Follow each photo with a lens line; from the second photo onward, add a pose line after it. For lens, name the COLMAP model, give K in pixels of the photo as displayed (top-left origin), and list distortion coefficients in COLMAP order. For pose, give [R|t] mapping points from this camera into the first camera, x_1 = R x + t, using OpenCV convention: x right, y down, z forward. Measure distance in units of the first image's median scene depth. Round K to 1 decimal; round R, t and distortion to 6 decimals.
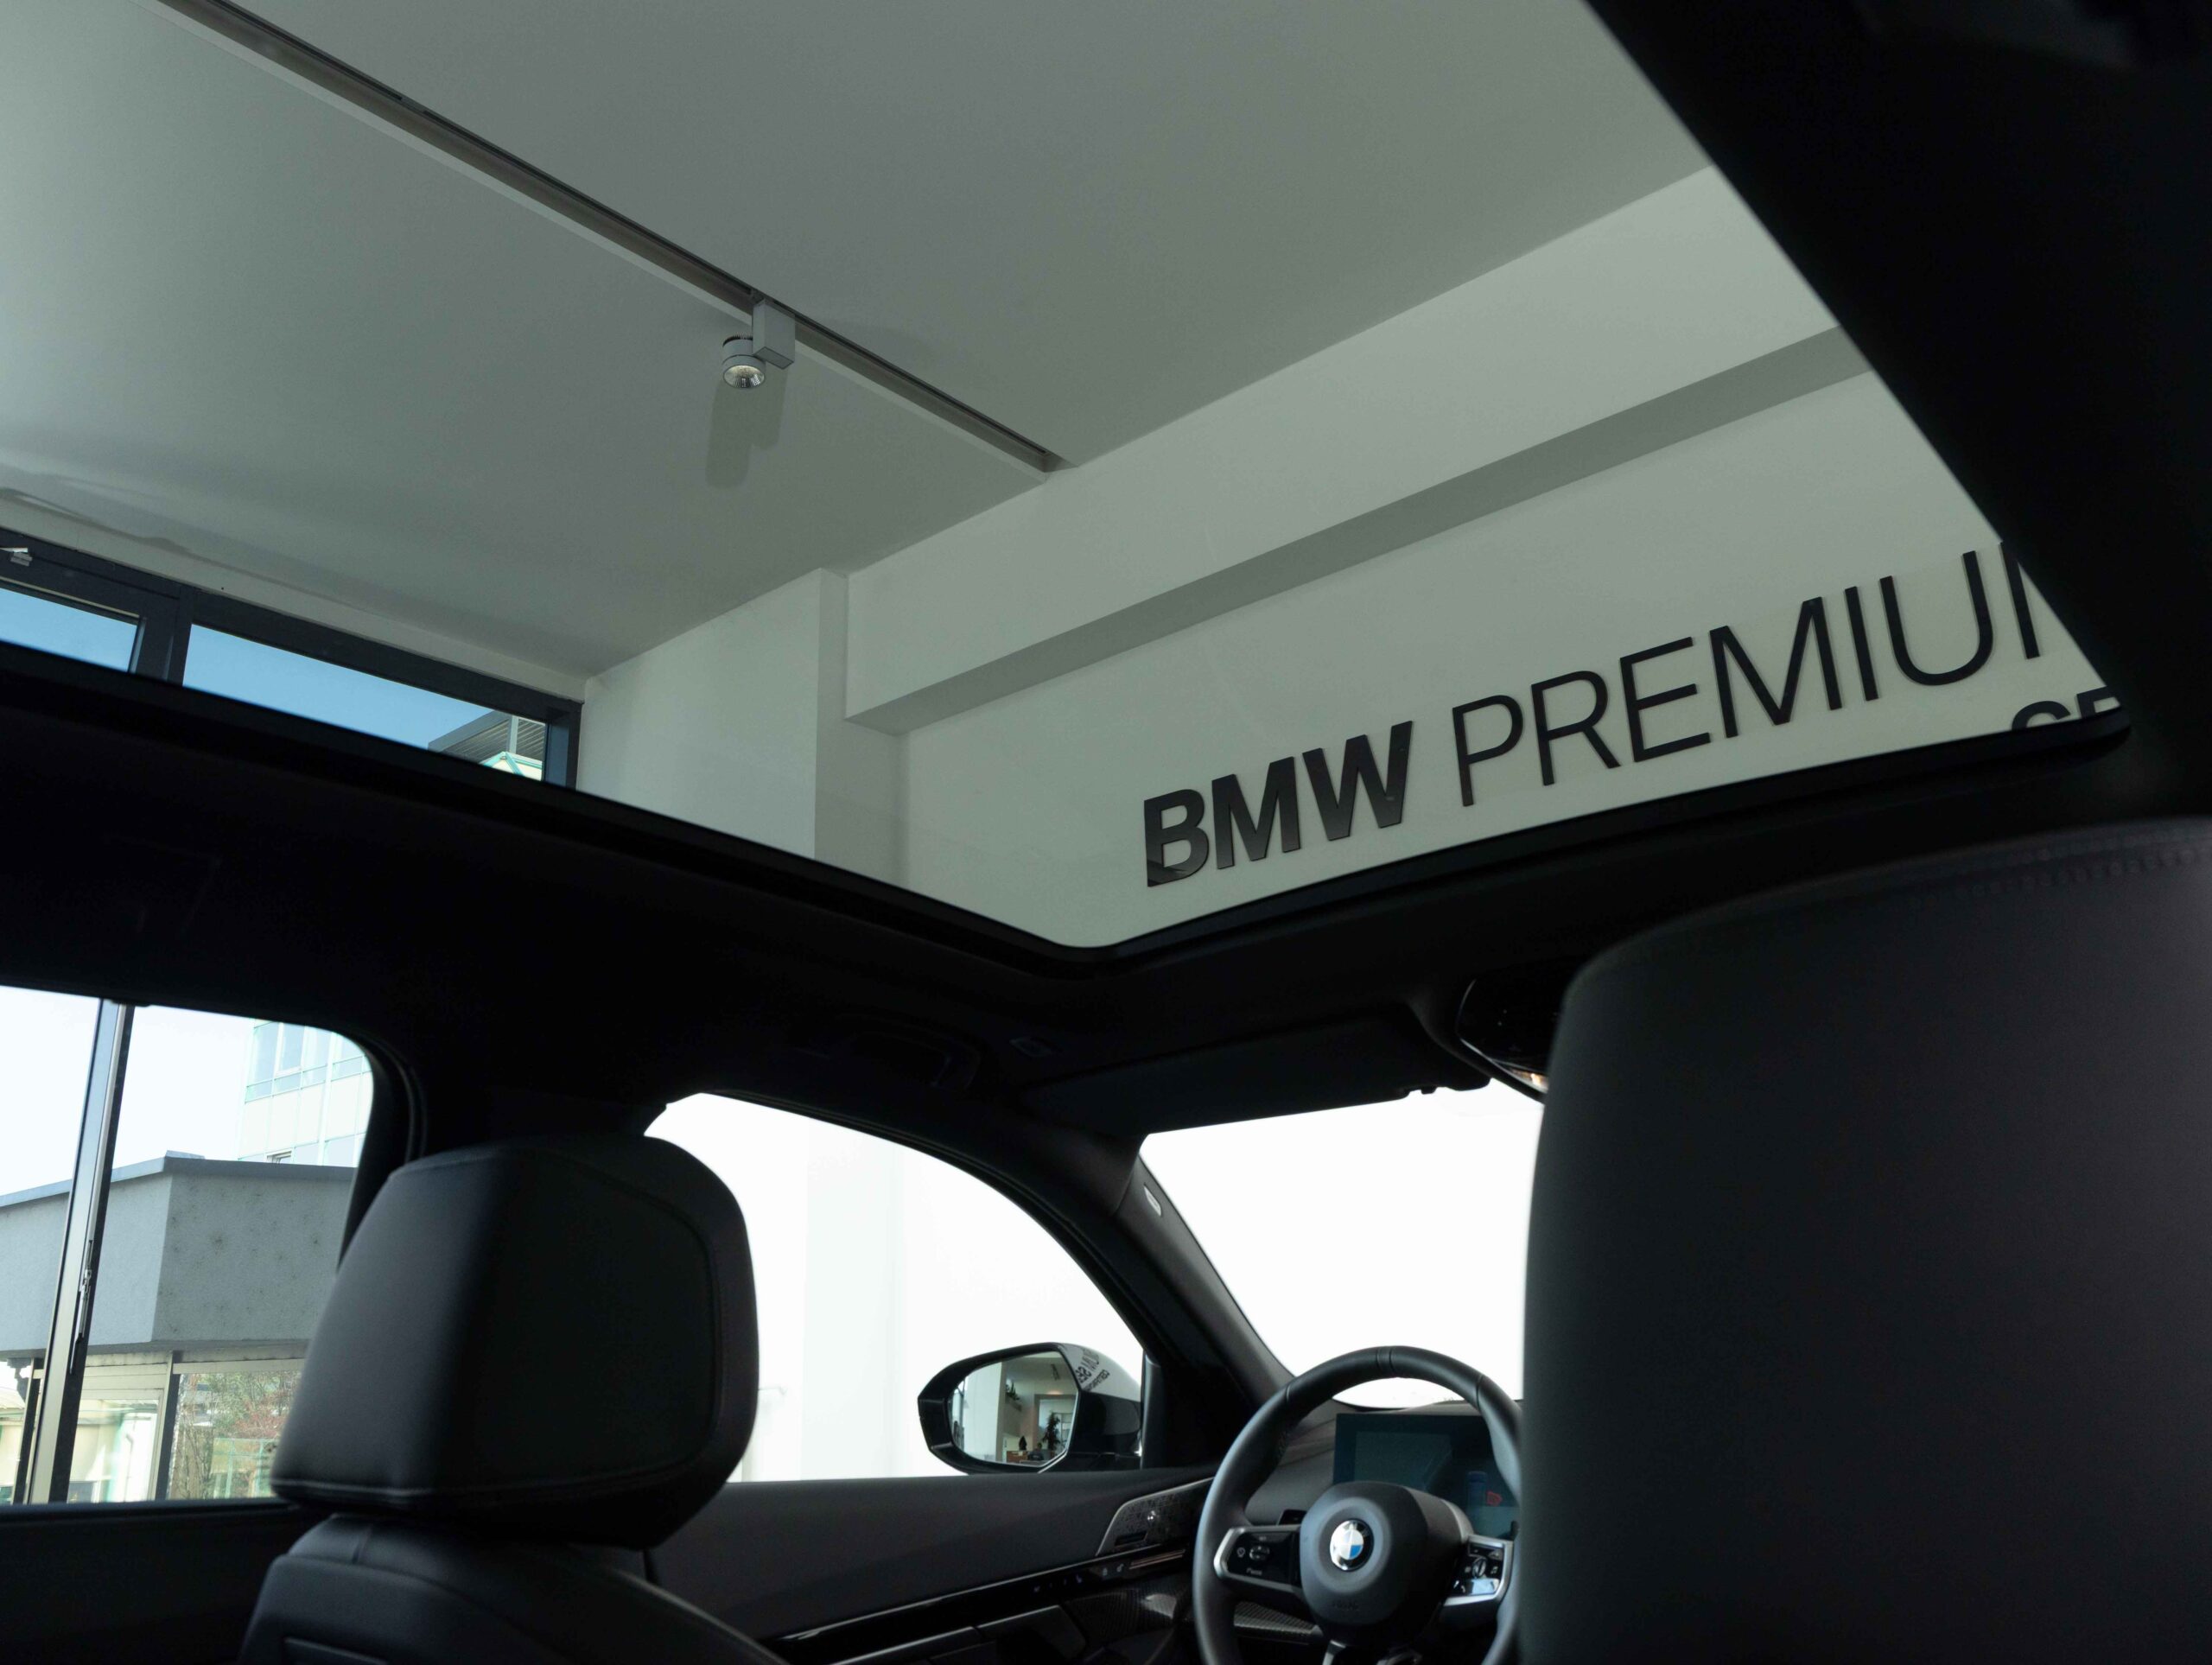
lens RADIAL K [[1646.7, 0, 1106.0], [0, 1646.7, 832.5], [0, 0, 1]] dist [-0.008143, -0.005963]
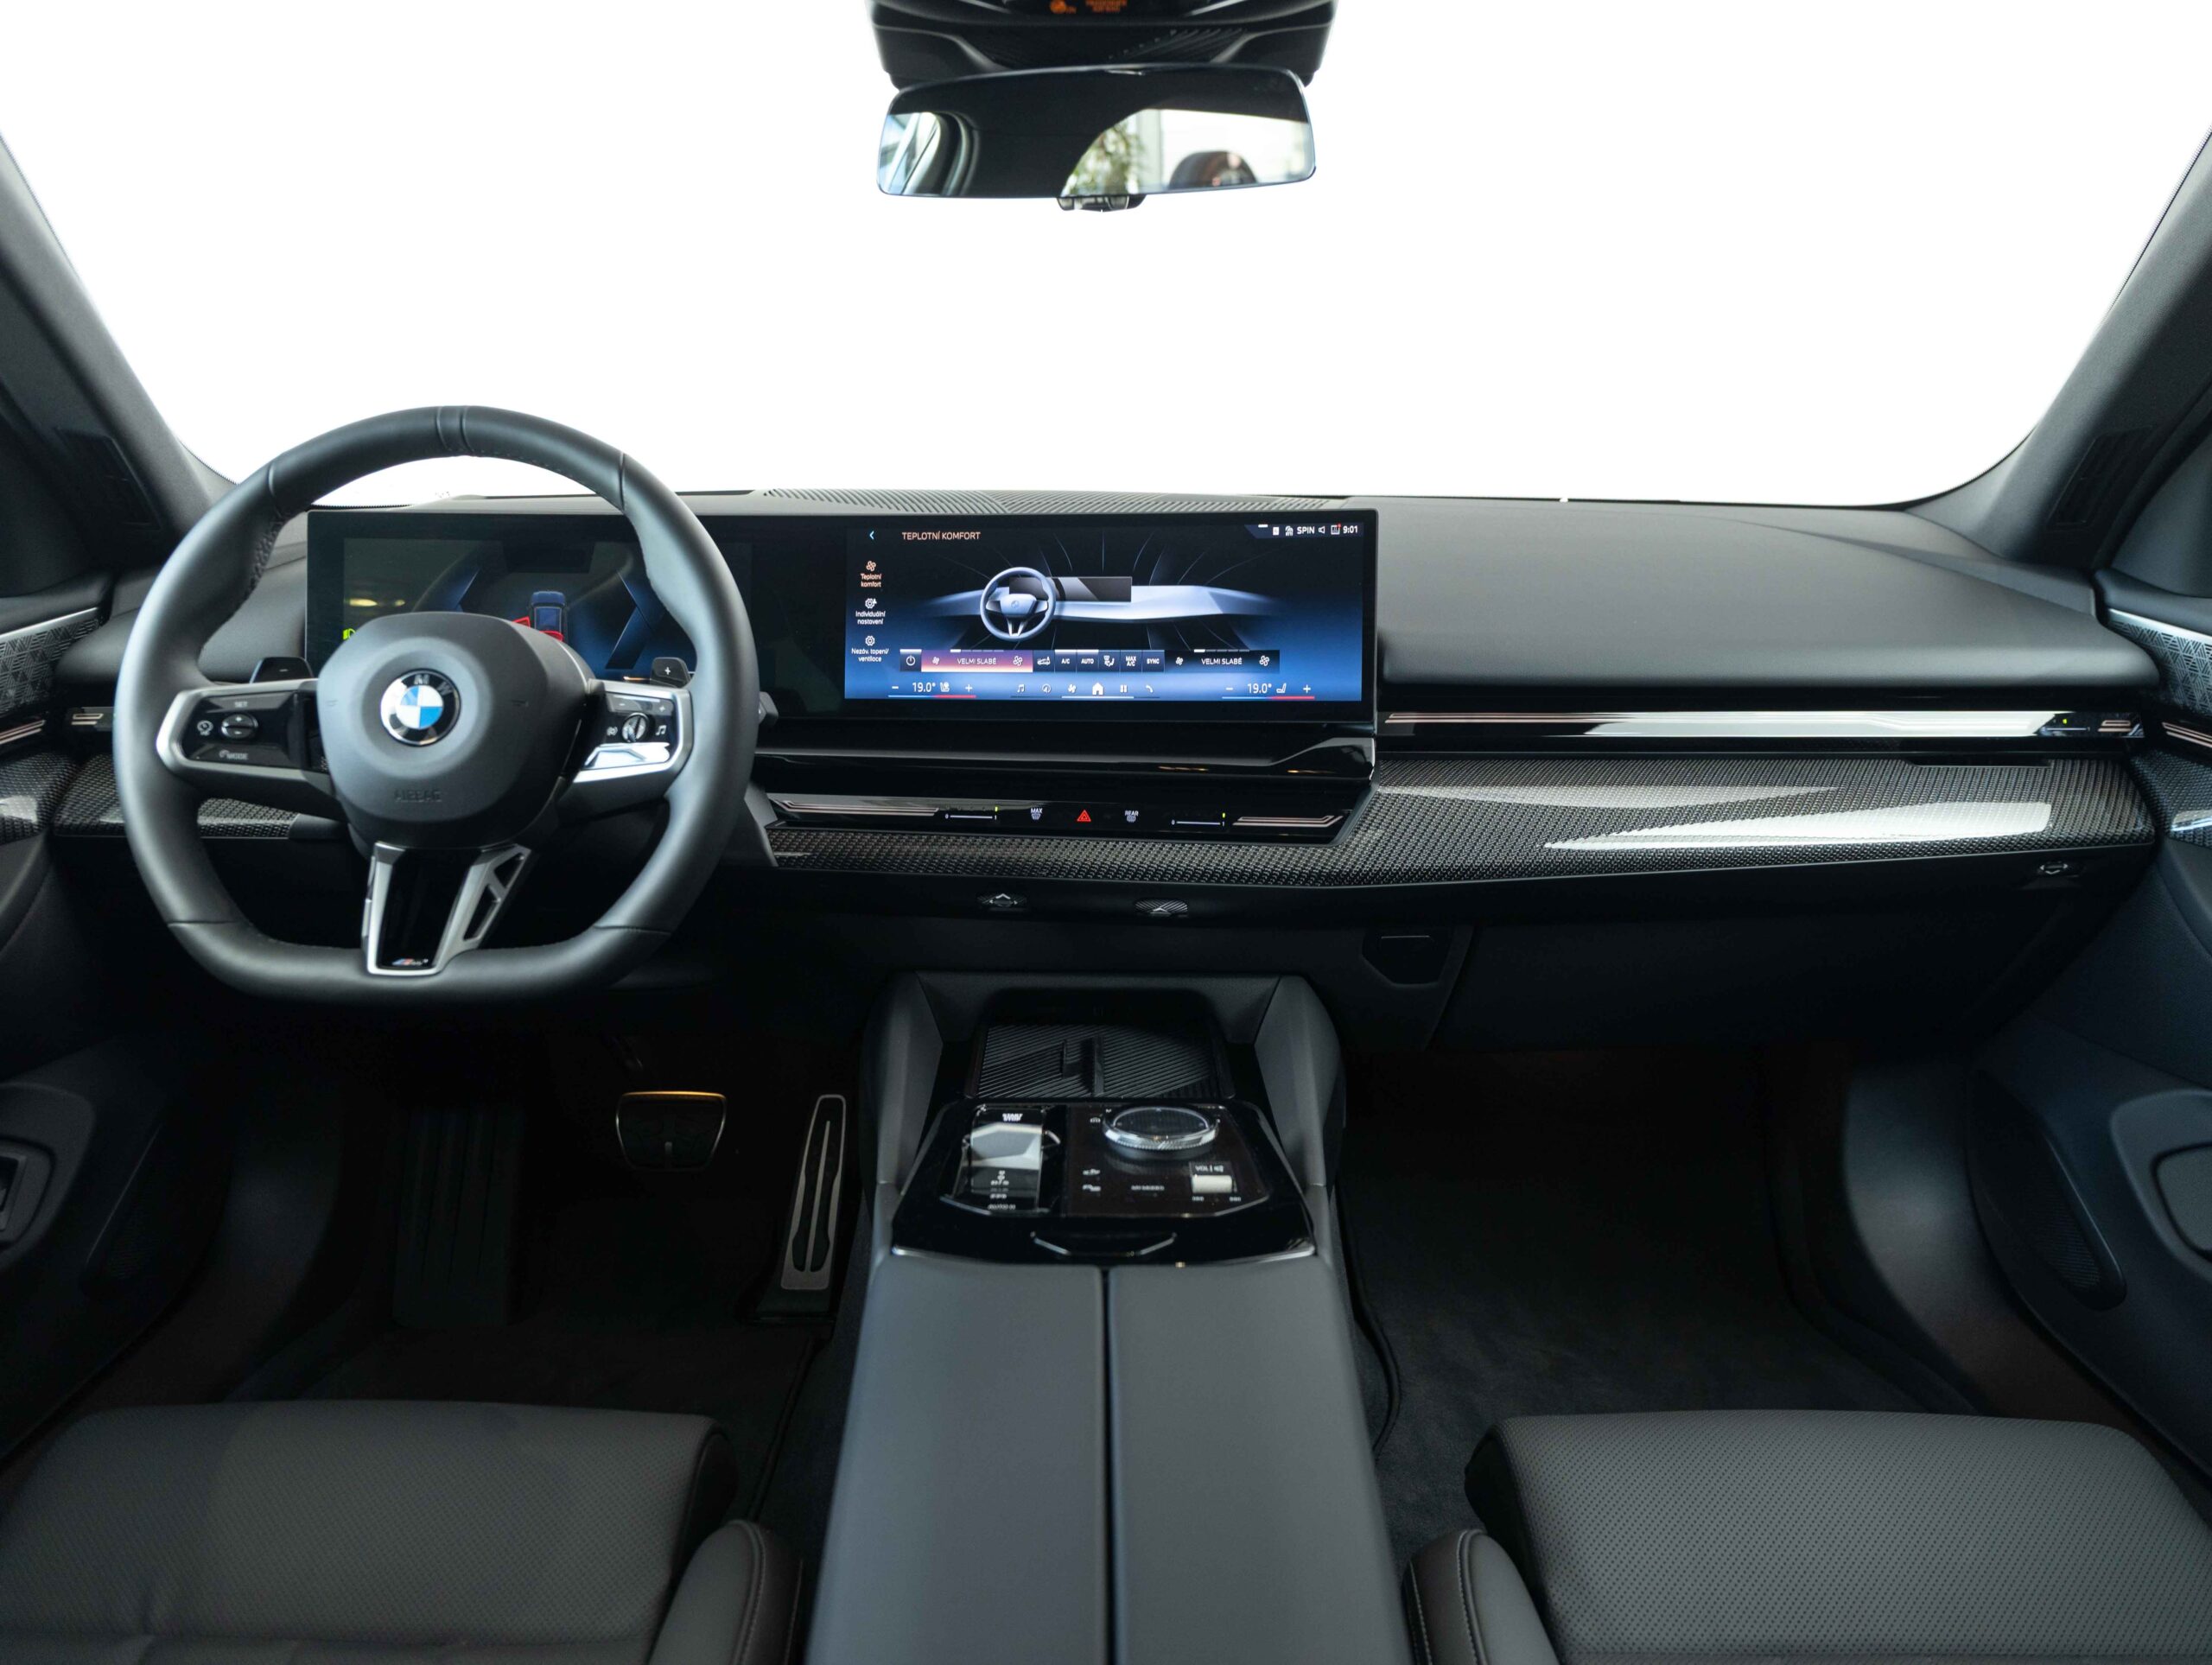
lens RADIAL K [[1646.7, 0, 1106.0], [0, 1646.7, 832.5], [0, 0, 1]] dist [-0.008143, -0.005963]
pose [[0.760371, -0.115736, 0.639094, -0.058071], [-0.218465, 0.881084, 0.419482, 0.143079], [-0.611644, -0.458581, 0.644666, 0.383834]]
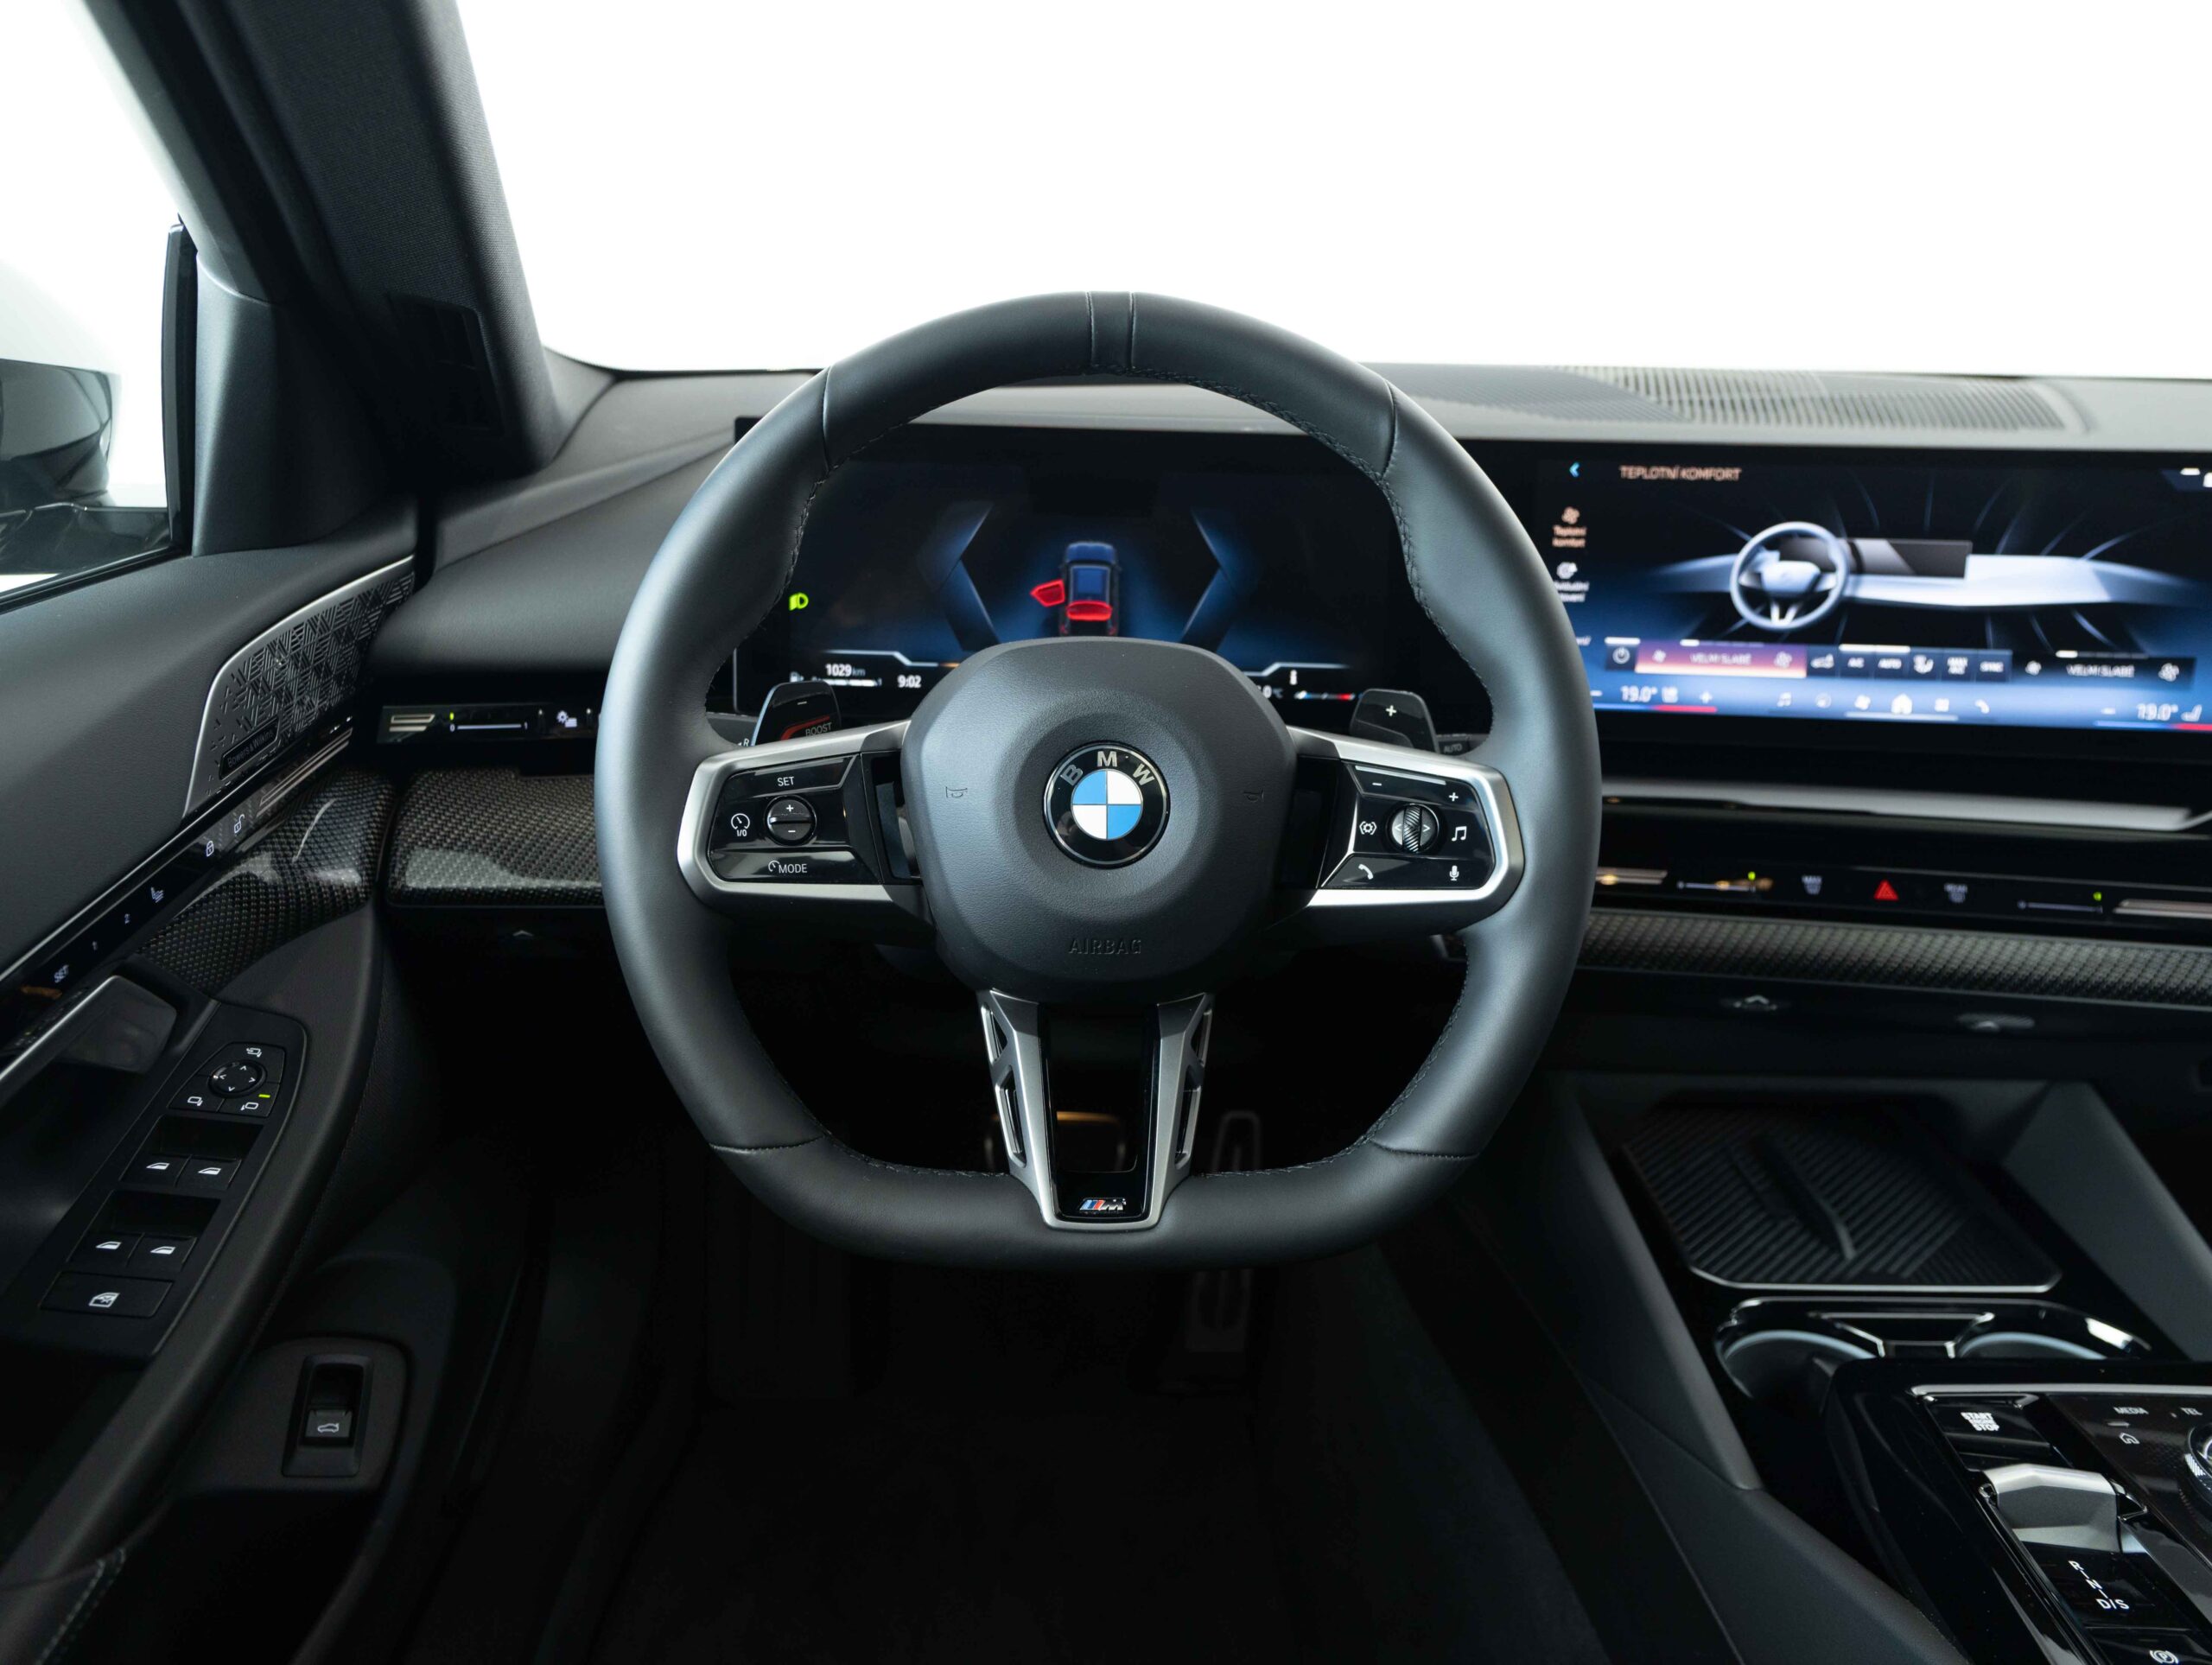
lens RADIAL K [[1628.7, 0, 1106.0], [0, 1628.7, 832.5], [0, 0, 1]] dist [0.024176, -0.000607]
pose [[0.738429, -0.202025, 0.643358, -0.100781], [-0.245494, 0.808057, 0.535515, 0.215209], [-0.628057, -0.553380, 0.547097, 0.739214]]
